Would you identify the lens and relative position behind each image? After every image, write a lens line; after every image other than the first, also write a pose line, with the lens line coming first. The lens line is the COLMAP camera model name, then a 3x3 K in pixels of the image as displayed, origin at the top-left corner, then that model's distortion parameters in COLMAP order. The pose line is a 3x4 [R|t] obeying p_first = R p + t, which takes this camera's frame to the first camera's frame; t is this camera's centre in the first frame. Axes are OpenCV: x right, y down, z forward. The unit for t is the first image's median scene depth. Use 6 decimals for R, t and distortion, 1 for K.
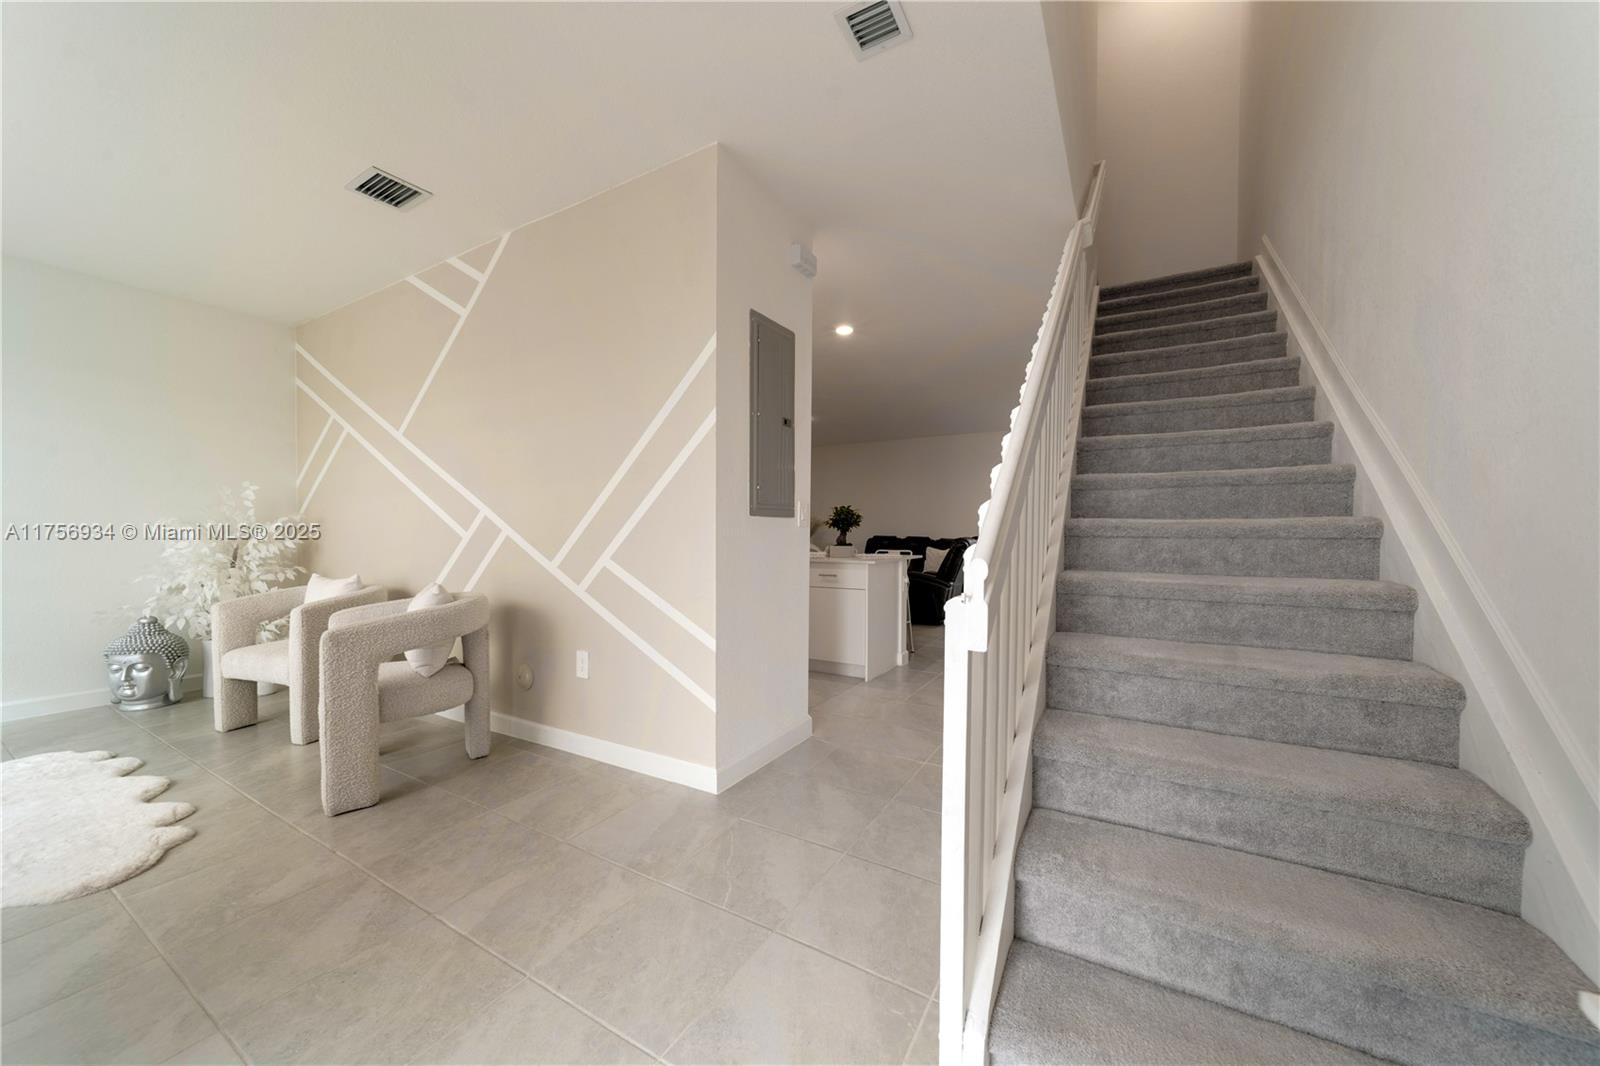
lens RADIAL K [[560.2, 0, 800.0], [0, 560.2, 533.0], [0, 0, 1]] dist [0.000232, 0.000048]
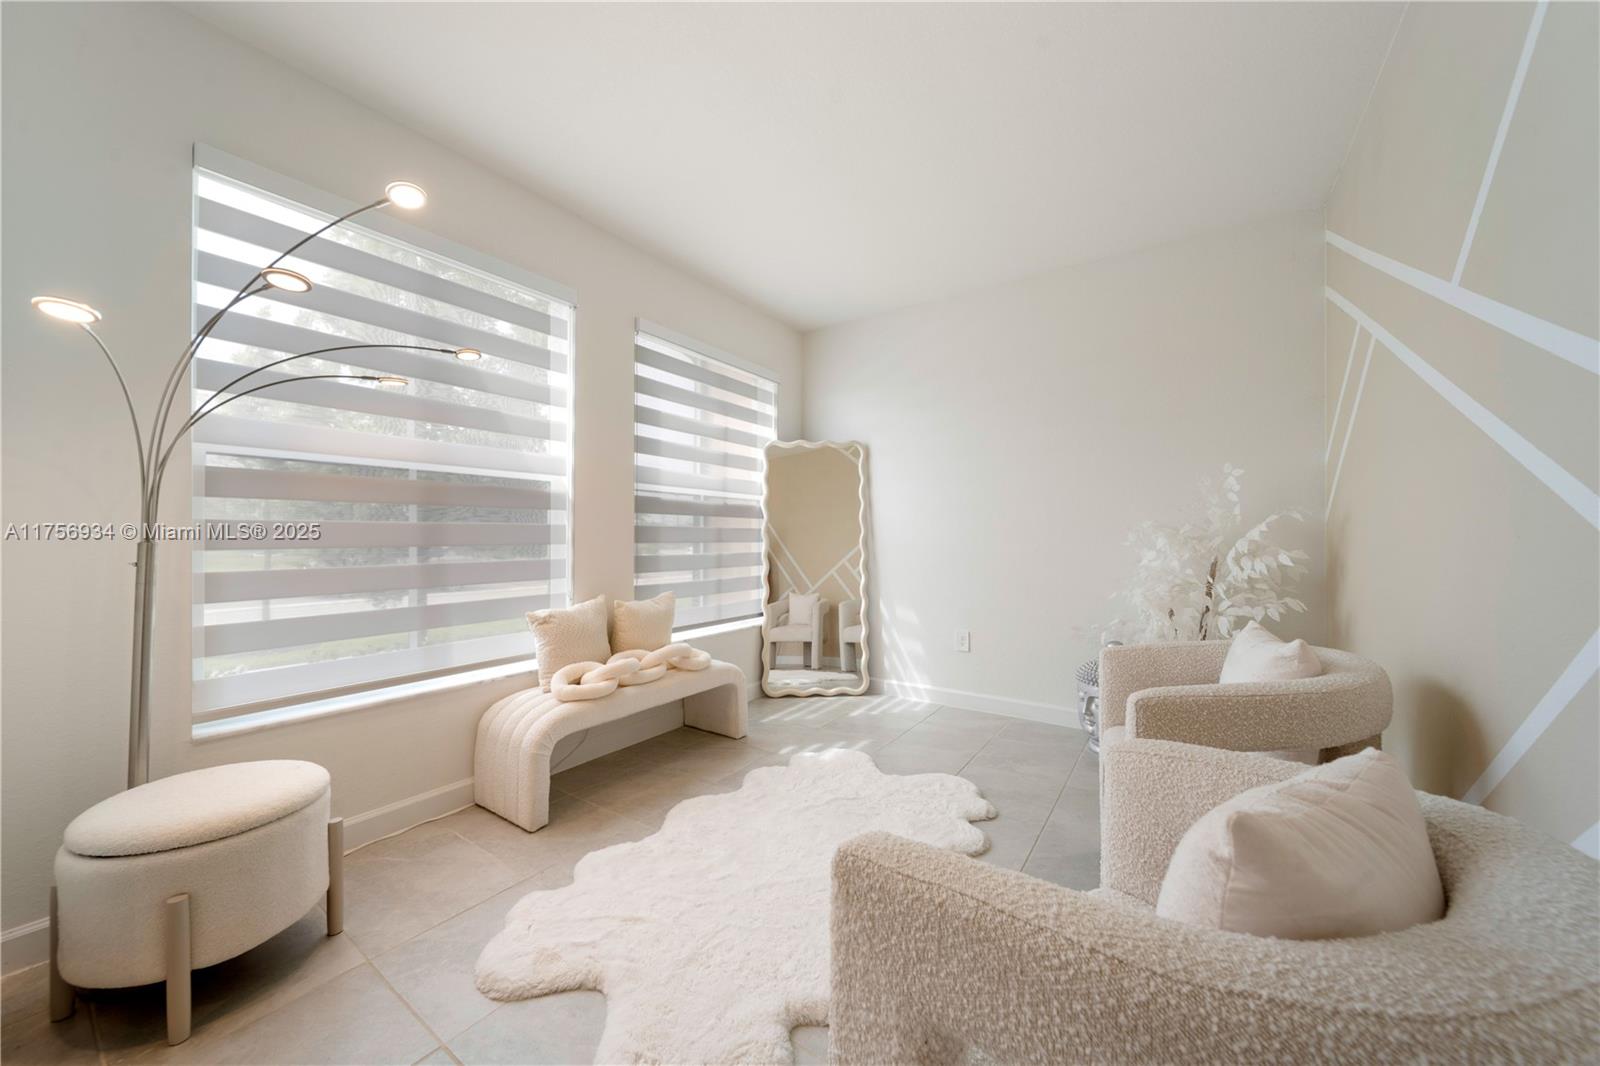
lens RADIAL K [[560.2, 0, 800.0], [0, 560.2, 533.0], [0, 0, 1]] dist [0.000232, 0.000048]
pose [[-0.085026, -0.003097, -0.996374, -0.273790], [-0.005380, 0.999982, -0.002649, -0.004837], [0.996364, 0.005135, -0.085041, 0.544555]]
